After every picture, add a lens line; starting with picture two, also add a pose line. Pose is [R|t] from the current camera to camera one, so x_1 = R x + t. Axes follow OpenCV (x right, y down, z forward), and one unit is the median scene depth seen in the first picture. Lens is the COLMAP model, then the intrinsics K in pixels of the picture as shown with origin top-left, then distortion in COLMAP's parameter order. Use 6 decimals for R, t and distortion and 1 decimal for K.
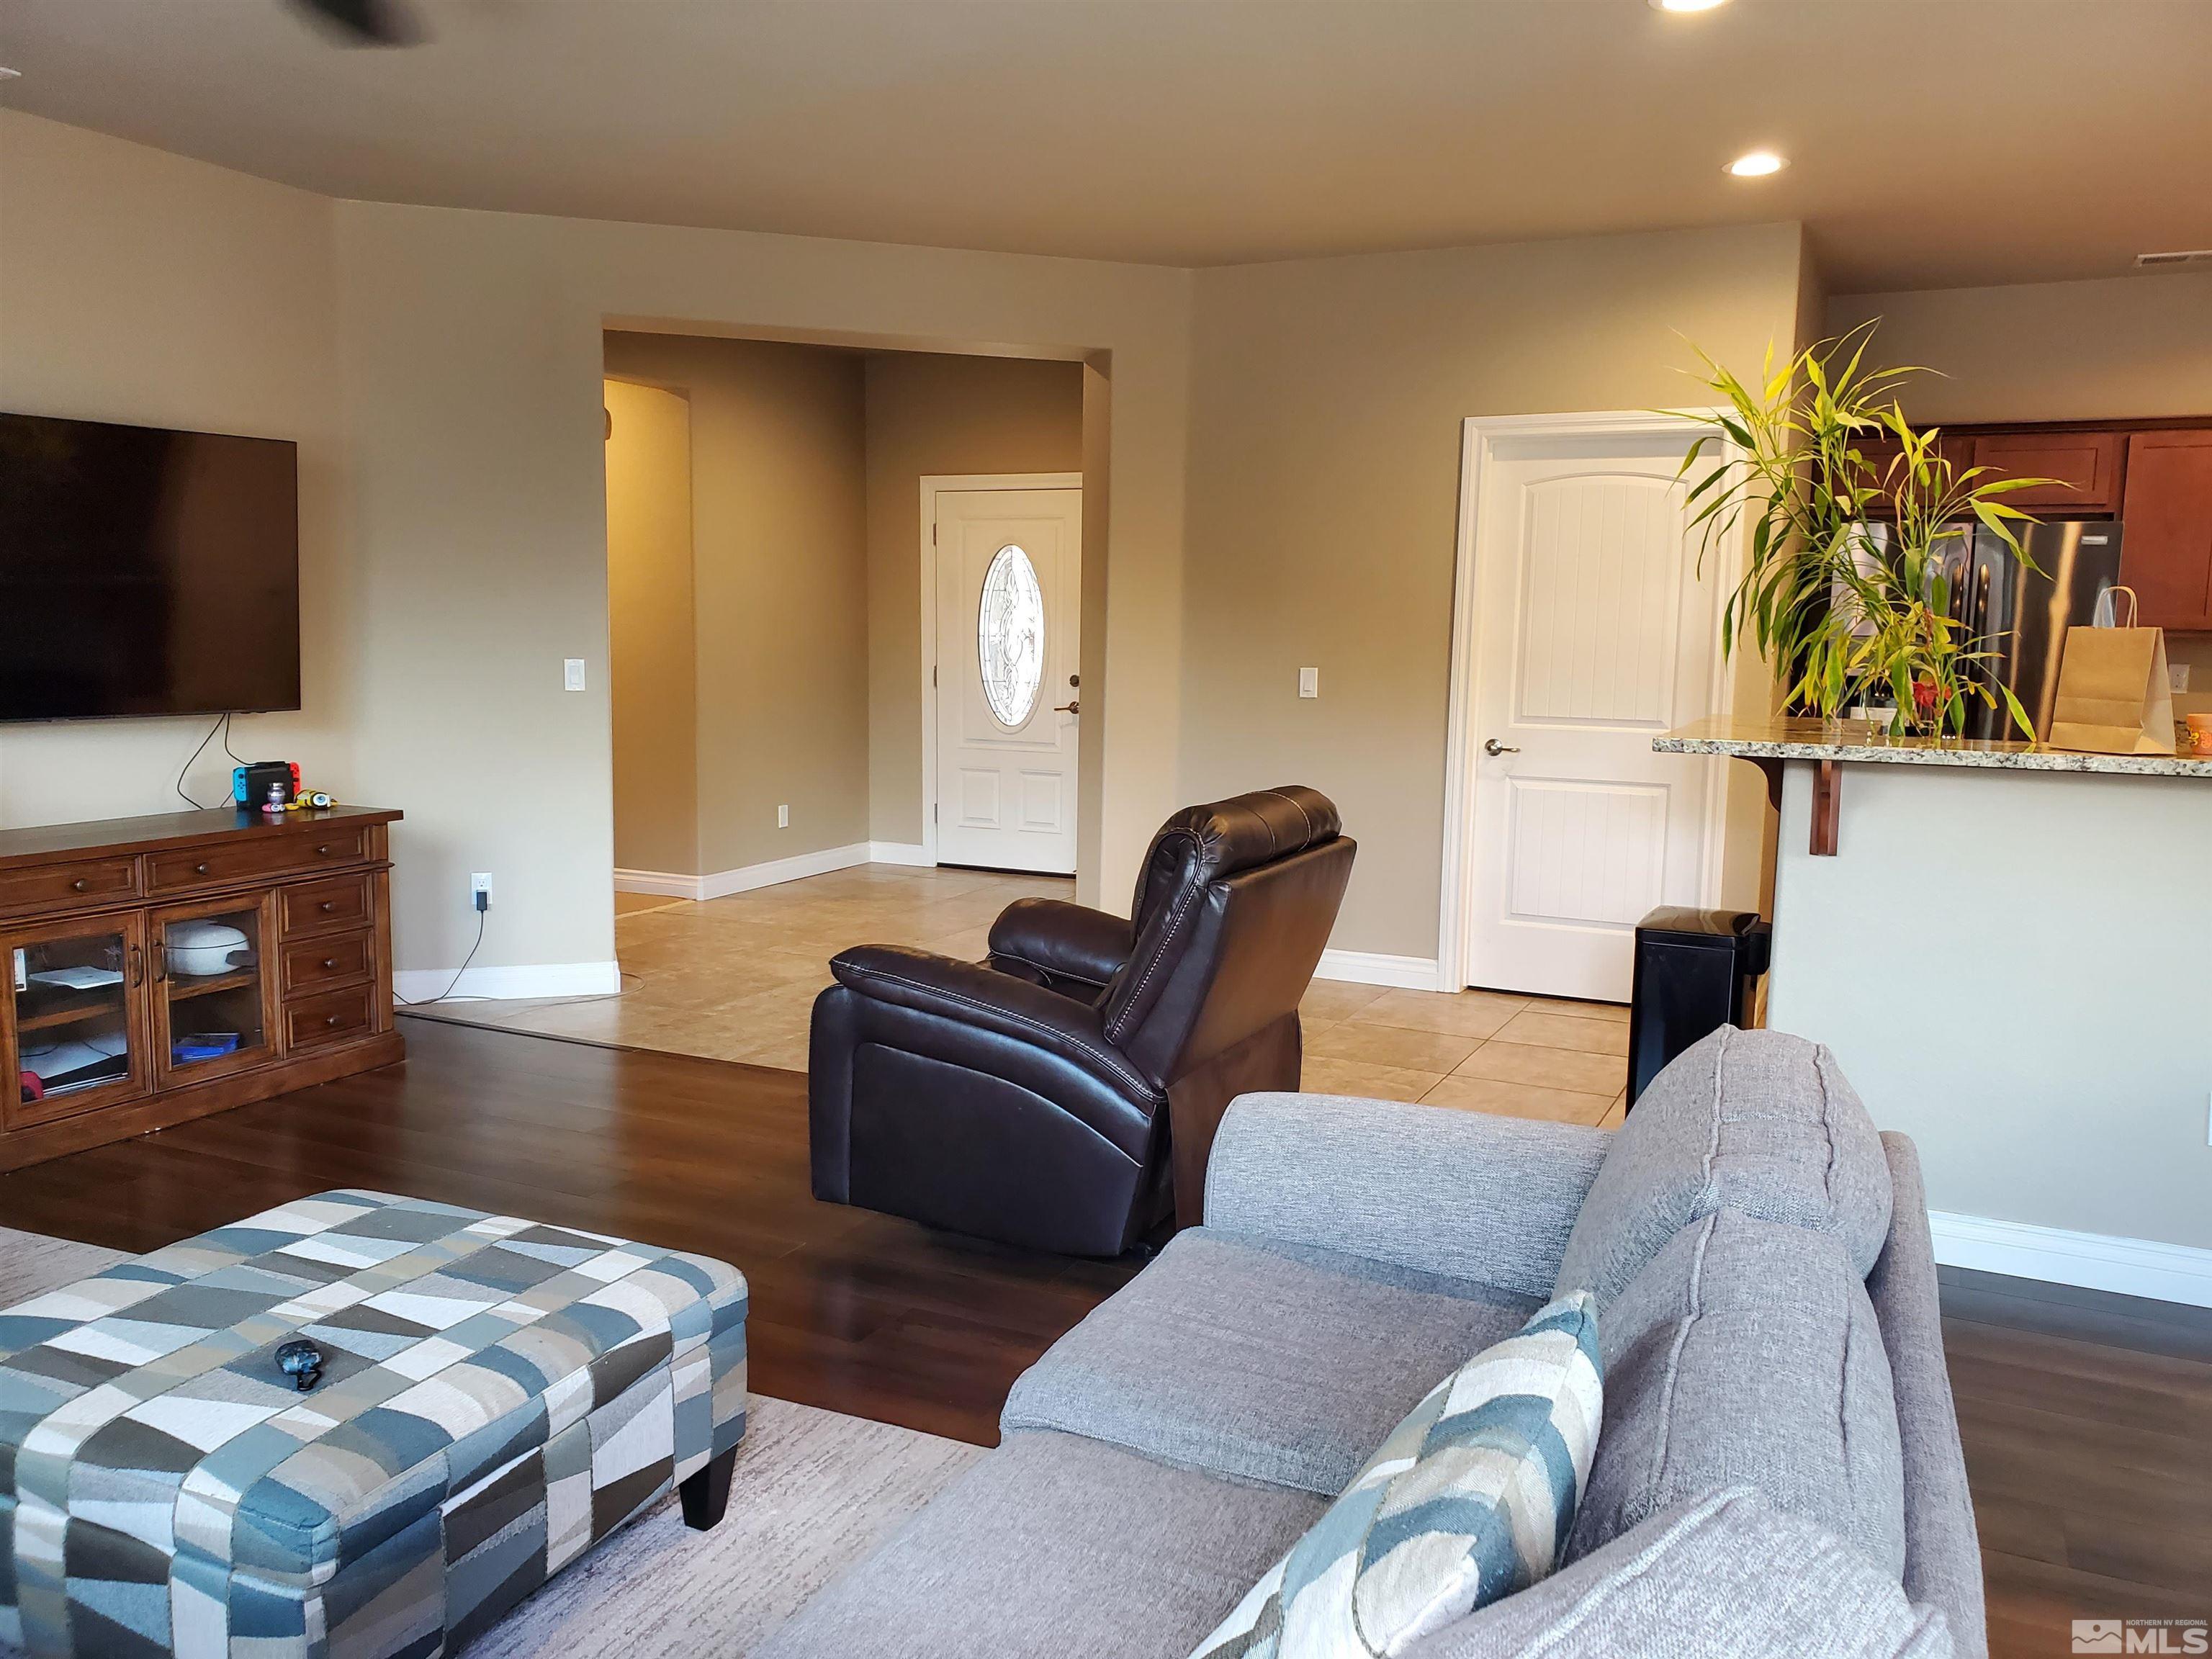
lens RADIAL K [[1708.5, 0, 1123.8], [0, 1708.5, 839.9], [0, 0, 1]] dist [0.104393, -0.198060]
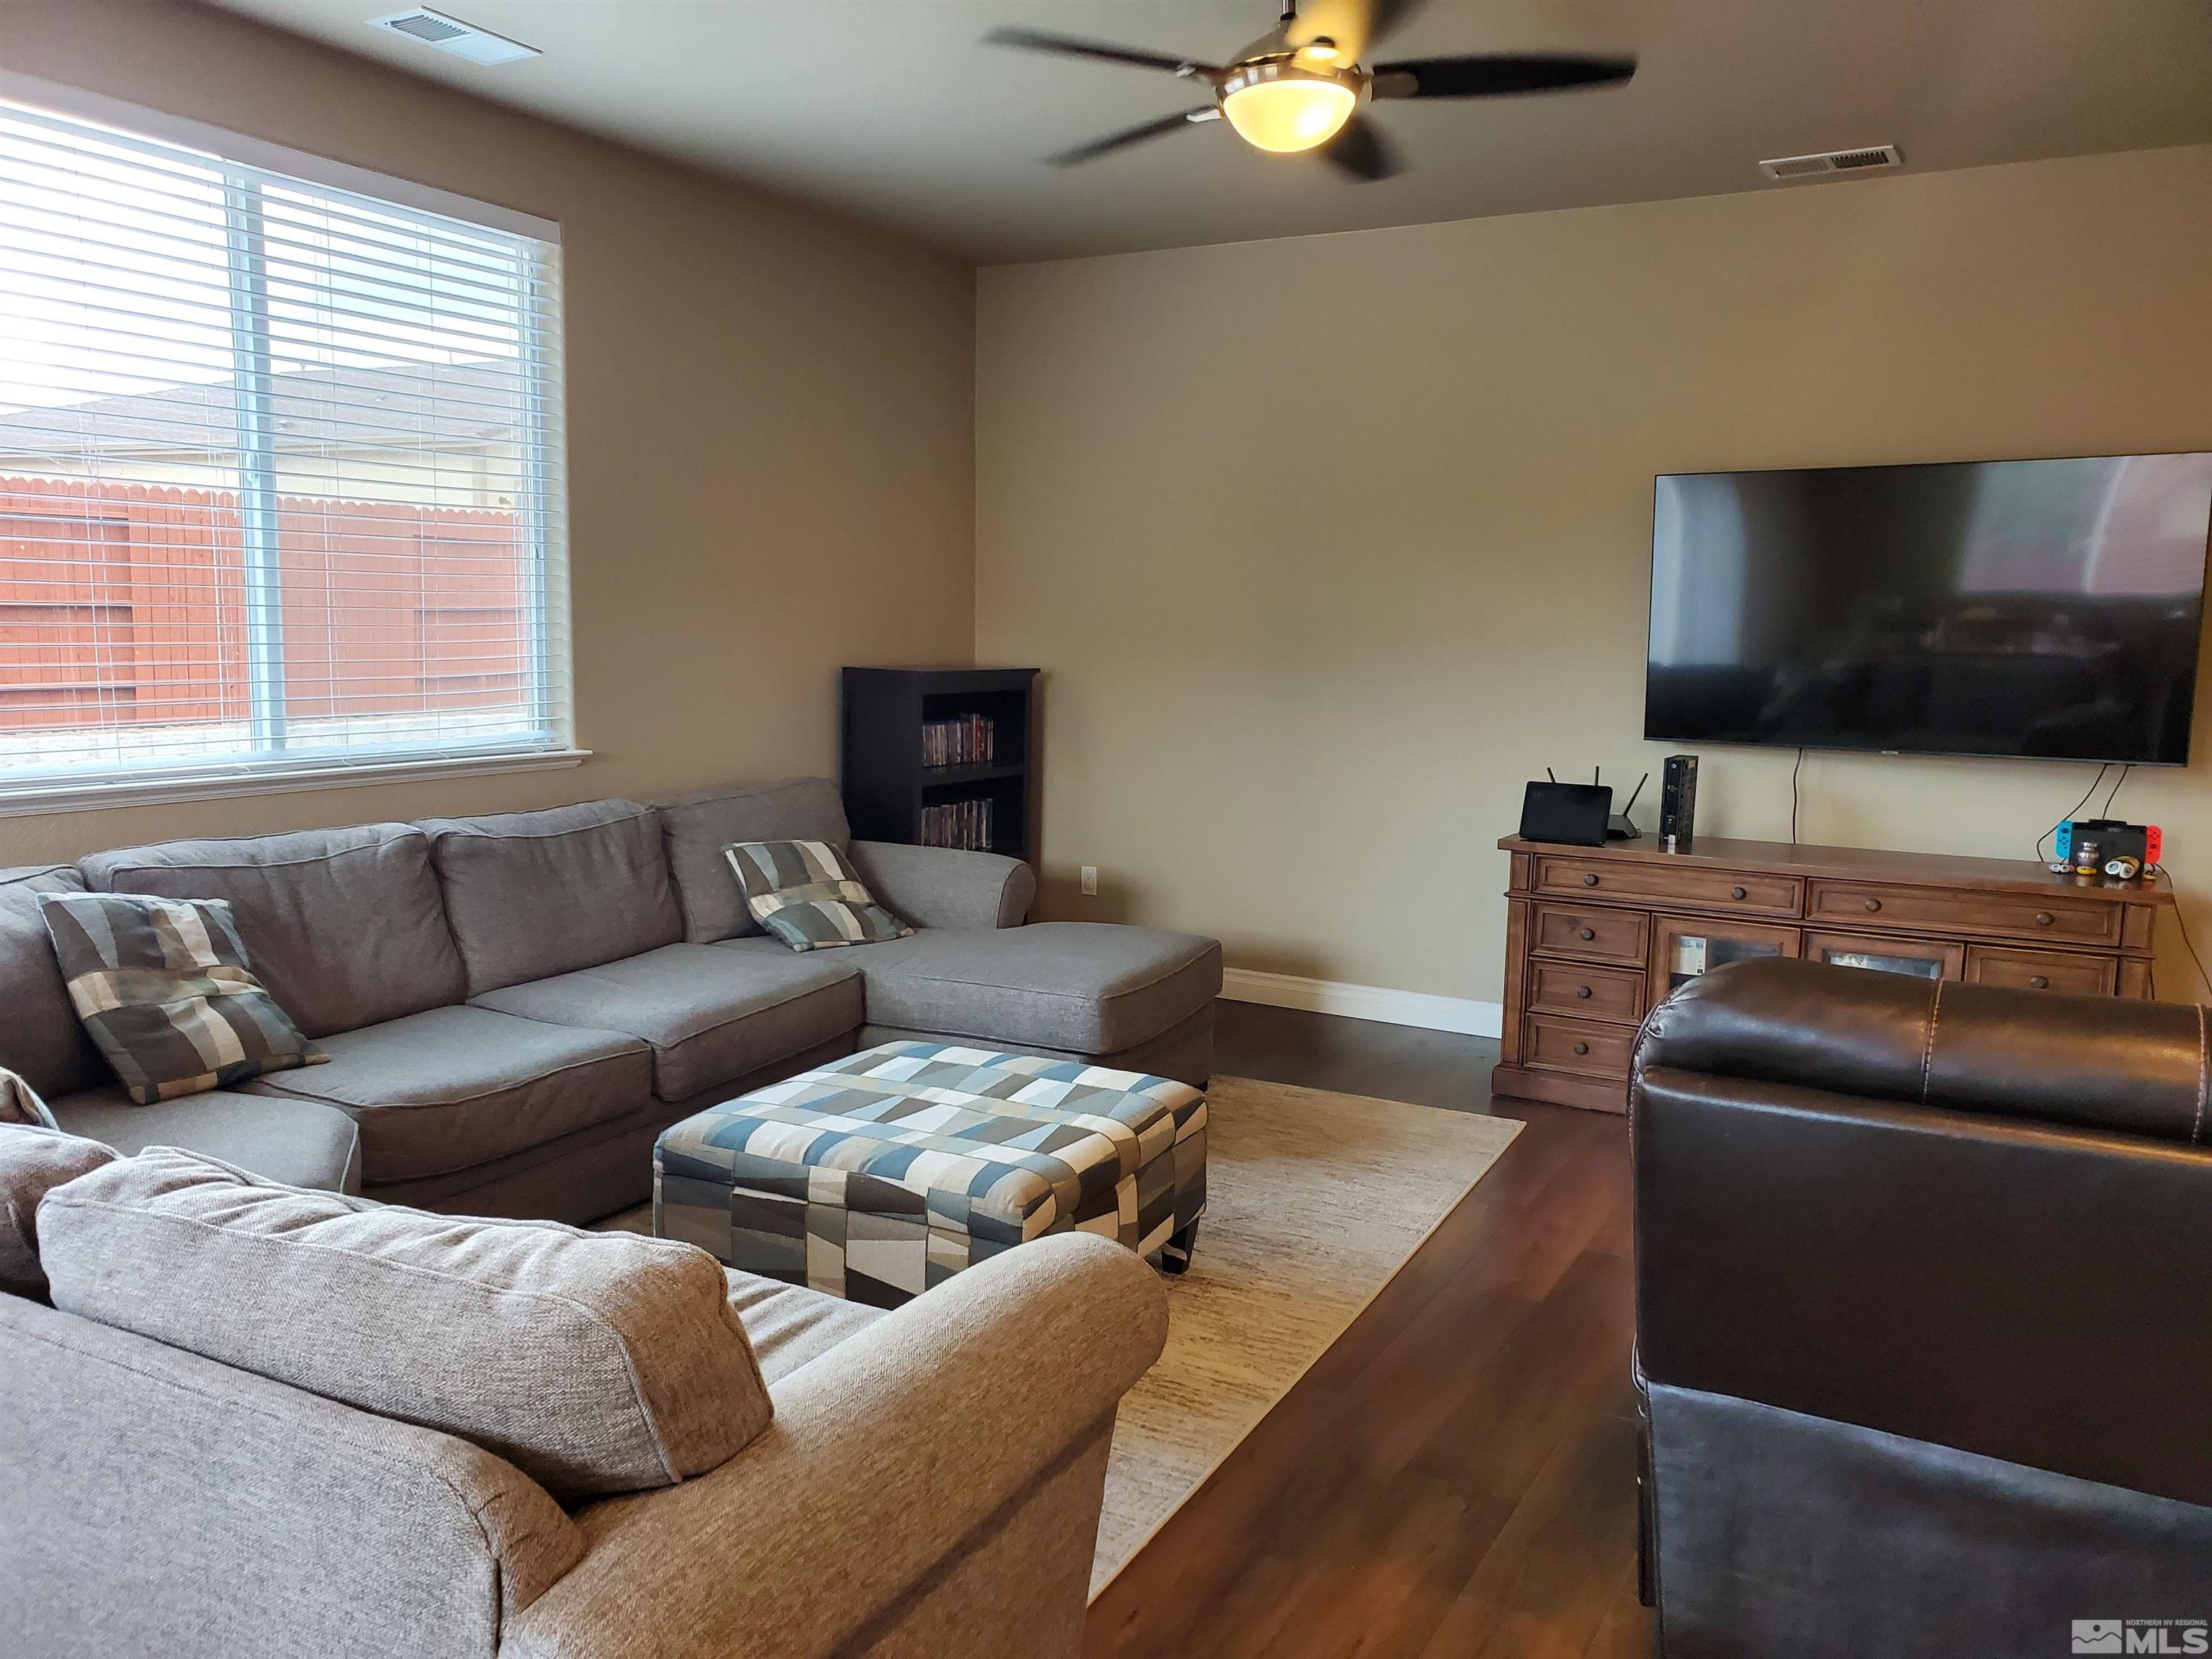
lens RADIAL K [[1707.3, 0, 1100.1], [0, 1707.3, 804.9], [0, 0, 1]] dist [0.006736, 0.009815]
pose [[-0.078603, 0.085097, -0.993267, 0.474542], [-0.144788, 0.984811, 0.095830, -0.068433], [0.986336, 0.151346, -0.065088, 0.590175]]
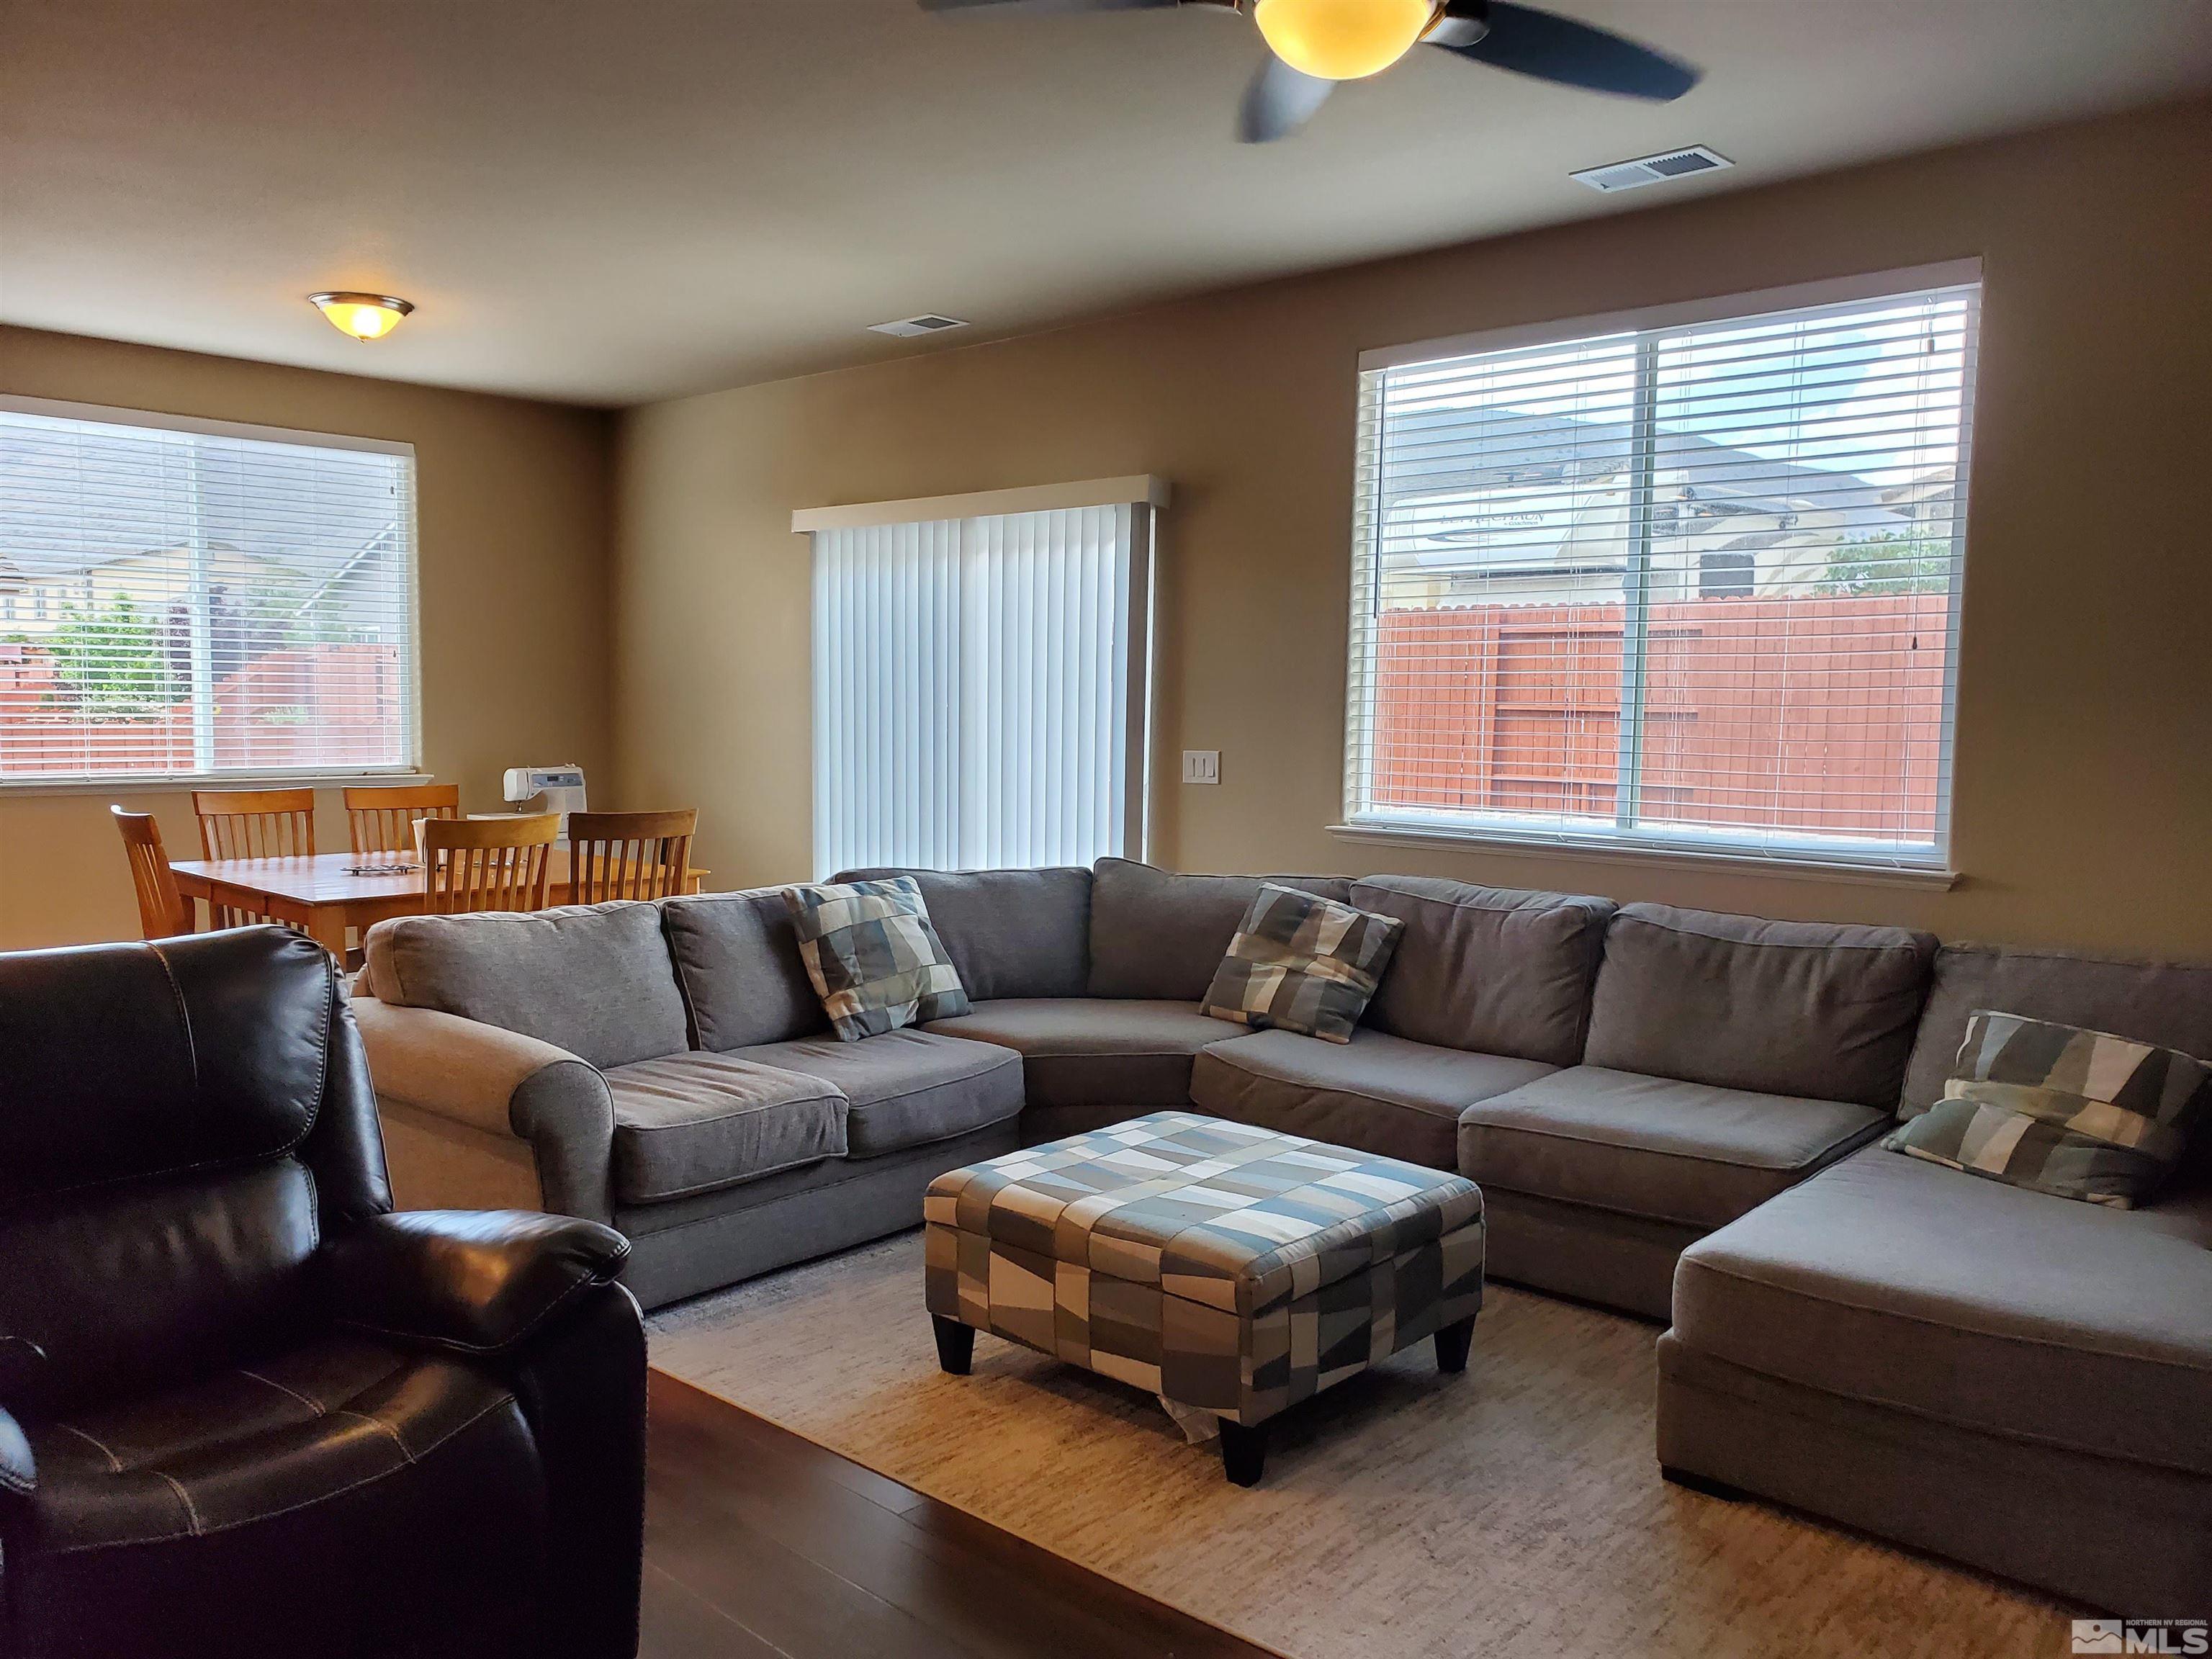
lens RADIAL K [[1691.5, 0, 1080.2], [0, 1691.5, 818.4], [0, 0, 1]] dist [0.164653, -0.341613]
pose [[-0.949706, -0.056135, 0.308070, -0.395154], [0.006245, 0.980210, 0.197861, -0.160408], [-0.313080, 0.189833, -0.930561, 1.166895]]
